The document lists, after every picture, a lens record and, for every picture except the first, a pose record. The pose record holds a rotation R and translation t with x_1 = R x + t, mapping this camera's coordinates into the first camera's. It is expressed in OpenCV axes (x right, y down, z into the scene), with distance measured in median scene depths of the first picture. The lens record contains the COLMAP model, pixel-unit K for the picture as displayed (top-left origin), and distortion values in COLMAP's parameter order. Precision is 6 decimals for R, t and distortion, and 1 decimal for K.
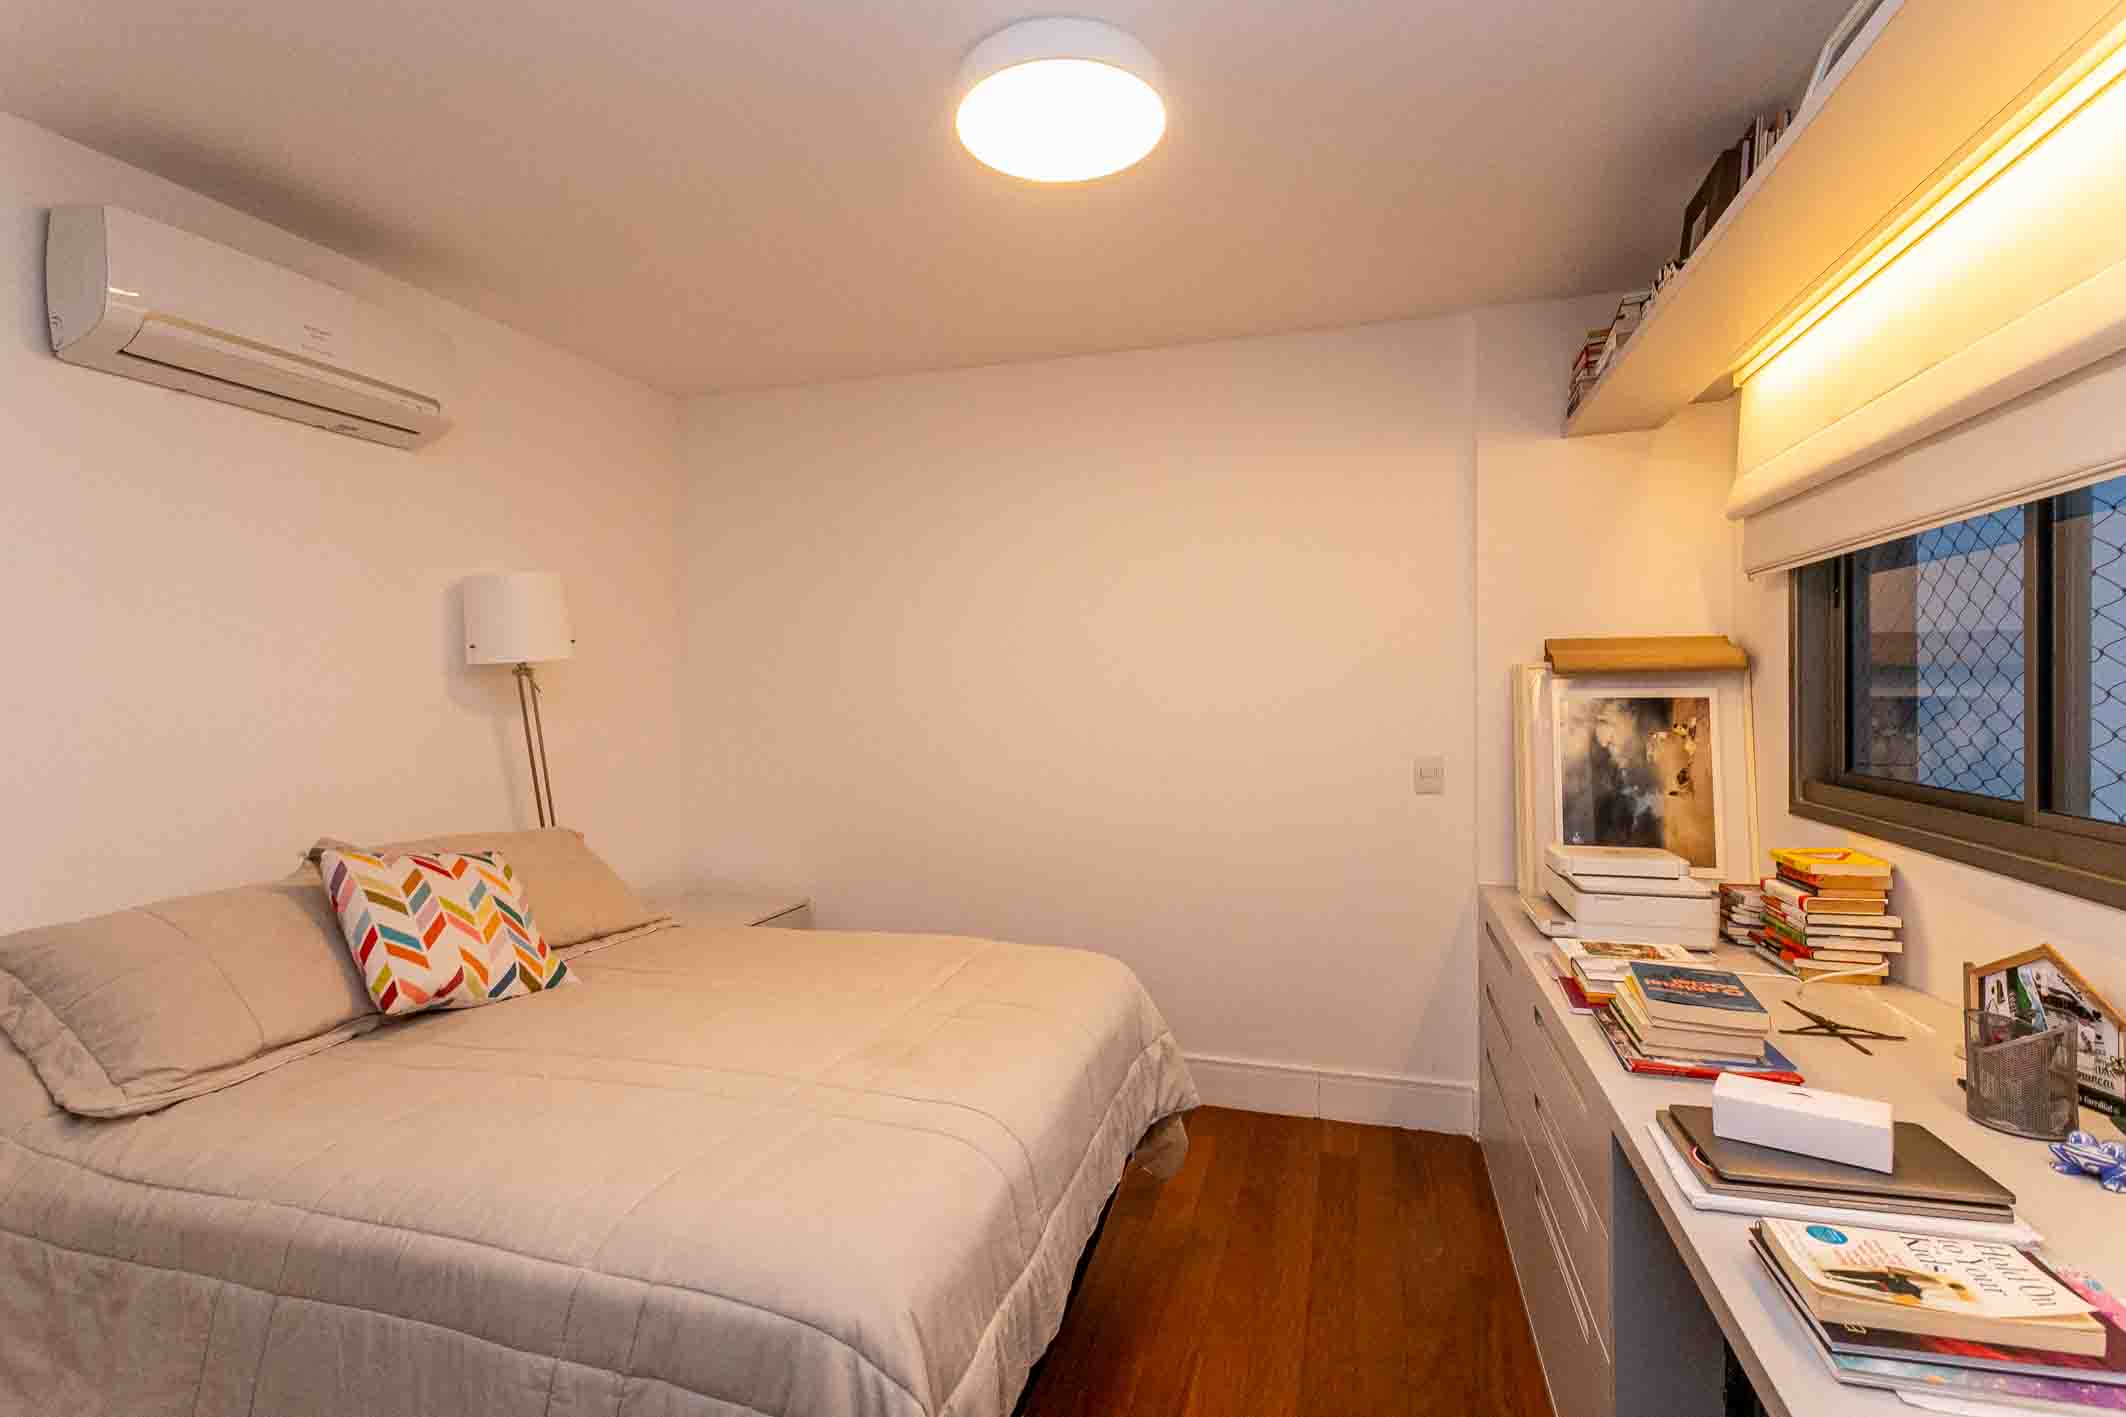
lens RADIAL K [[967.3, 0, 1074.7], [0, 967.3, 771.3], [0, 0, 1]] dist [0.000175, 0.000277]
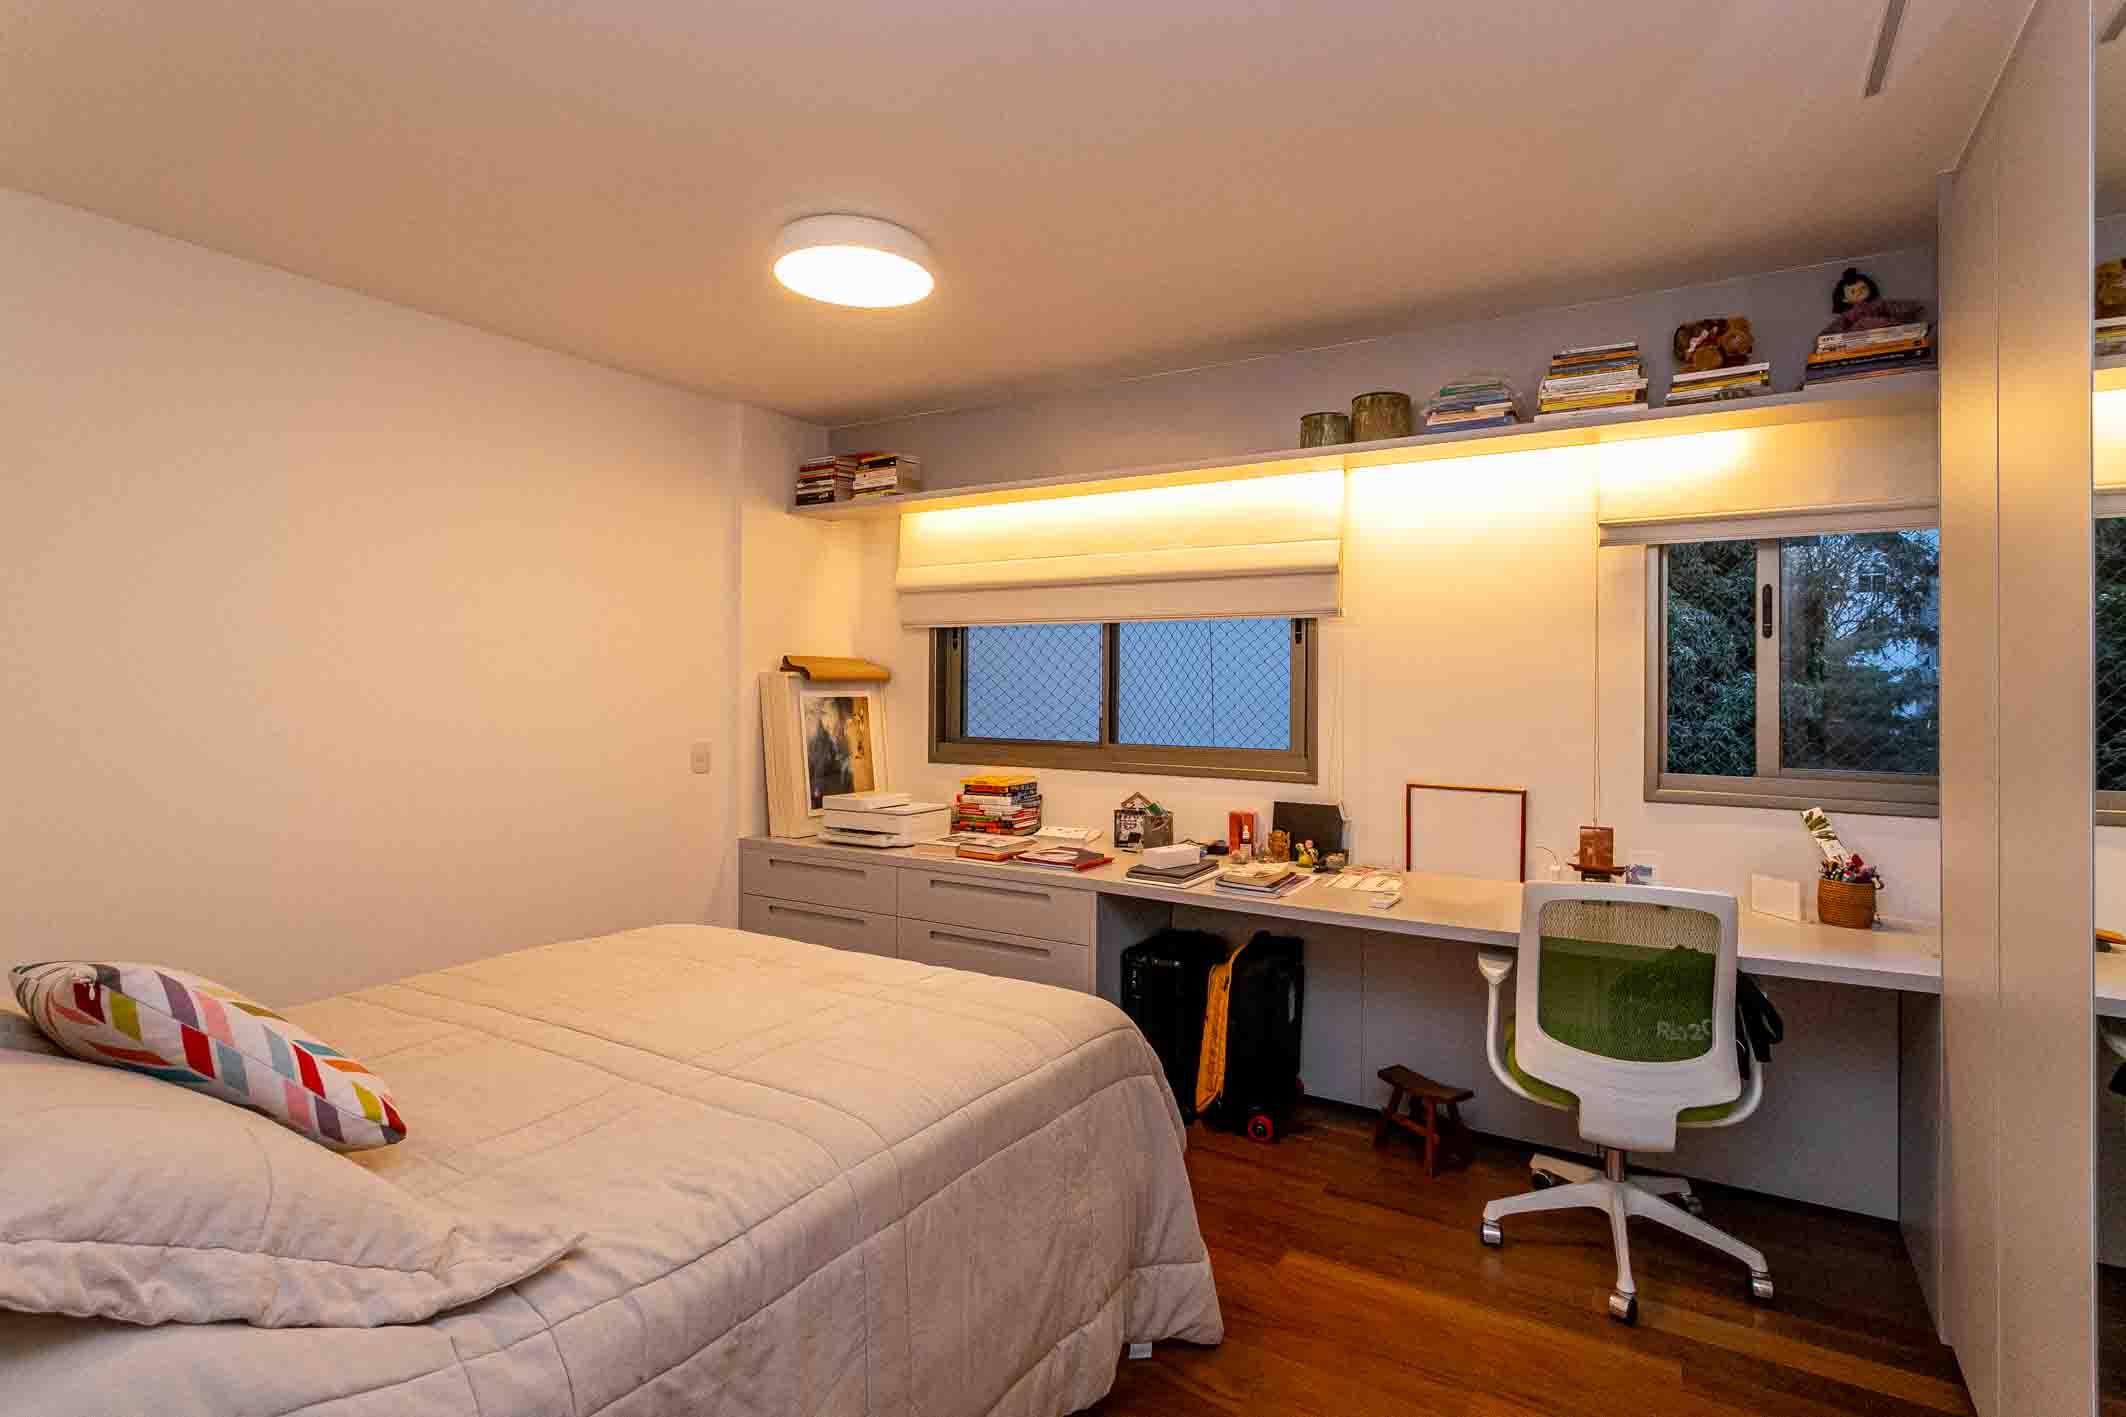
lens RADIAL K [[1008.9, 0, 1063.0], [0, 1008.9, 708.5], [0, 0, 1]] dist [0.000902, 0.000221]
pose [[0.292200, -0.015178, 0.956237, -0.866095], [0.068235, 0.997657, -0.005015, -0.025341], [-0.953920, 0.066715, 0.292551, 0.186222]]
